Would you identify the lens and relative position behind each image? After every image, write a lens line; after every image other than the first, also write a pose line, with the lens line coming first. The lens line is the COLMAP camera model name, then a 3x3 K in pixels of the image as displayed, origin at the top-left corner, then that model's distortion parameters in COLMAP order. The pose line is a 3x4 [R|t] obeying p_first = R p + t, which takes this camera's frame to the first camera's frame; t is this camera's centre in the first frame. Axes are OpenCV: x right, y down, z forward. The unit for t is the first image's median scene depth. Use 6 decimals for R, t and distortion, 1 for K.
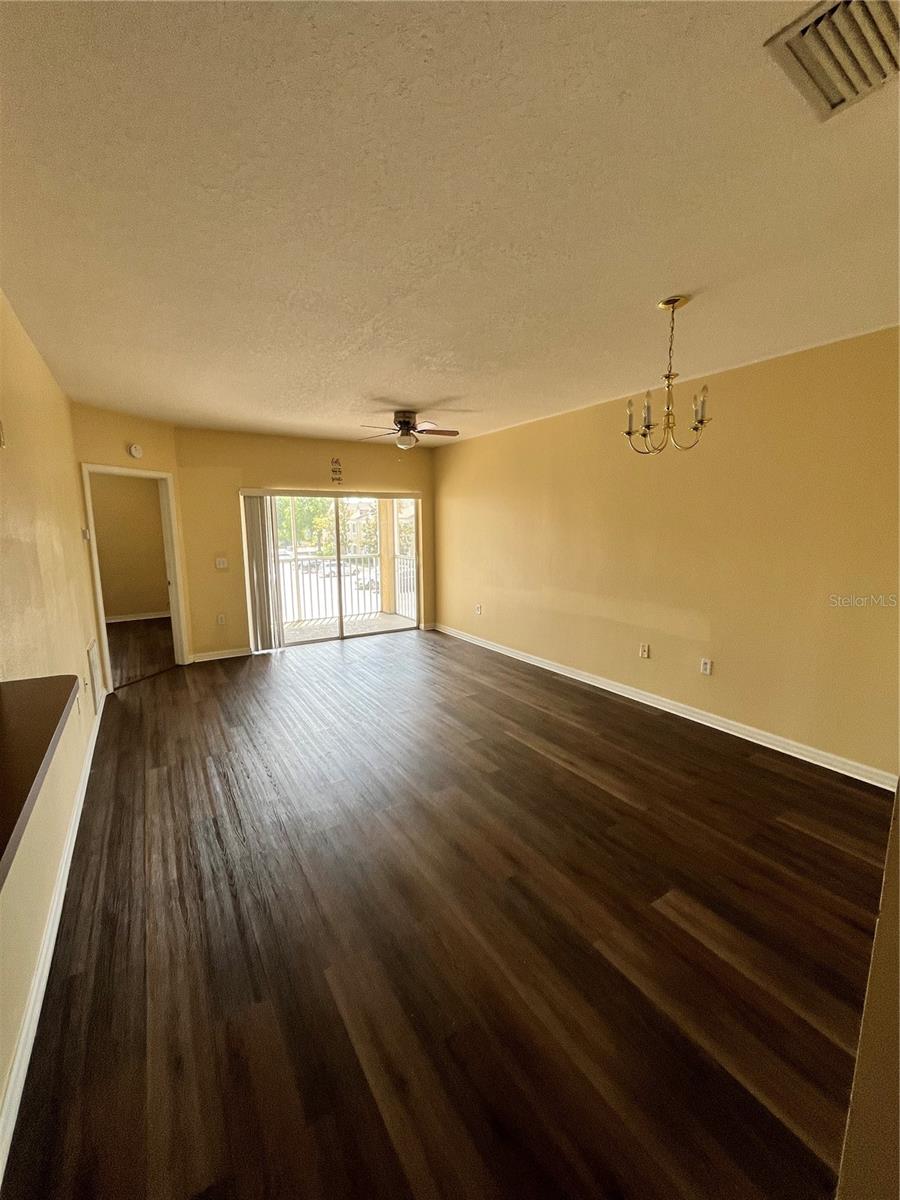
lens RADIAL K [[489.3, 0, 450.0], [0, 489.3, 600.0], [0, 0, 1]] dist [0.000018, -0.000007]
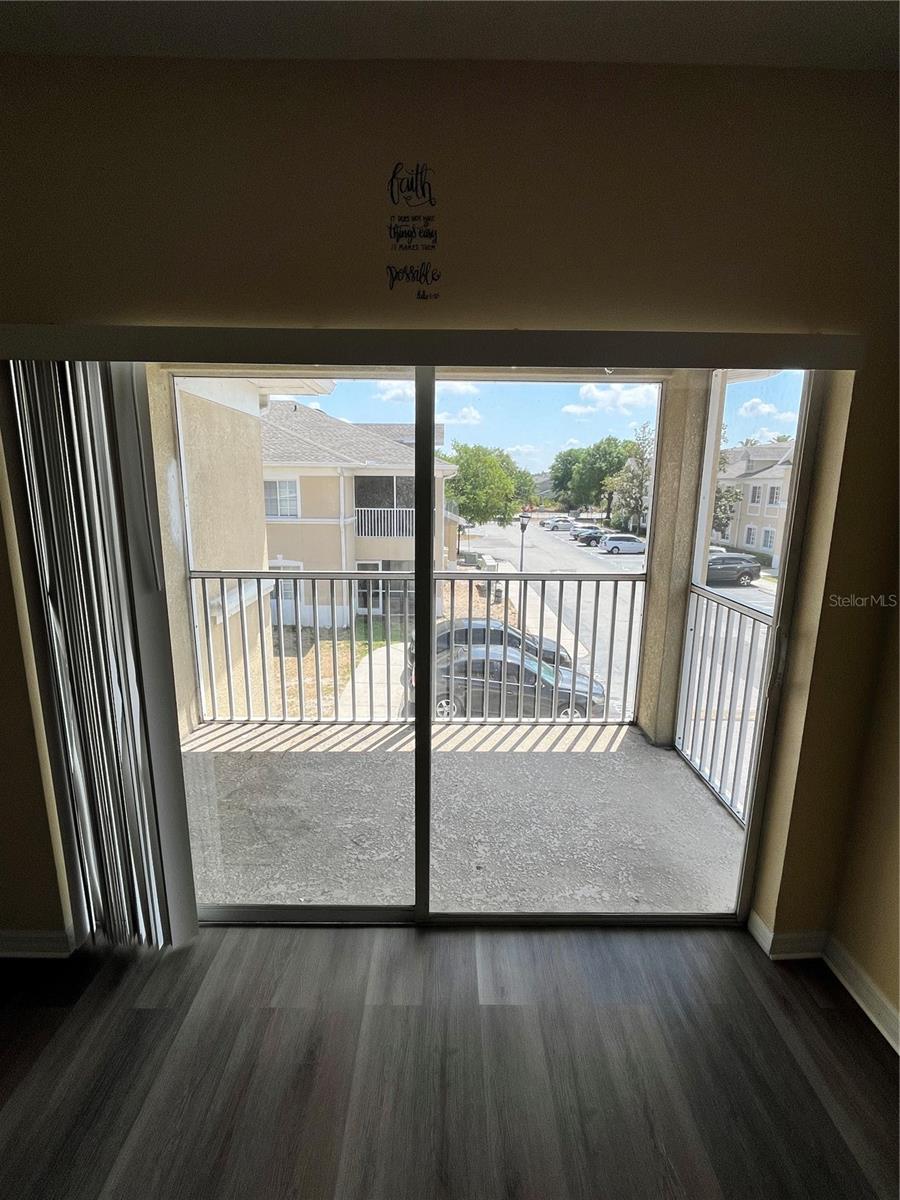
lens RADIAL K [[548.2, 0, 450.0], [0, 548.2, 600.0], [0, 0, 1]] dist [0.000589, 0.000067]
pose [[0.852239, 0.123349, -0.508403, -0.058648], [-0.096007, 0.992178, 0.079787, -0.092385], [0.514267, -0.019188, 0.857415, 0.574006]]
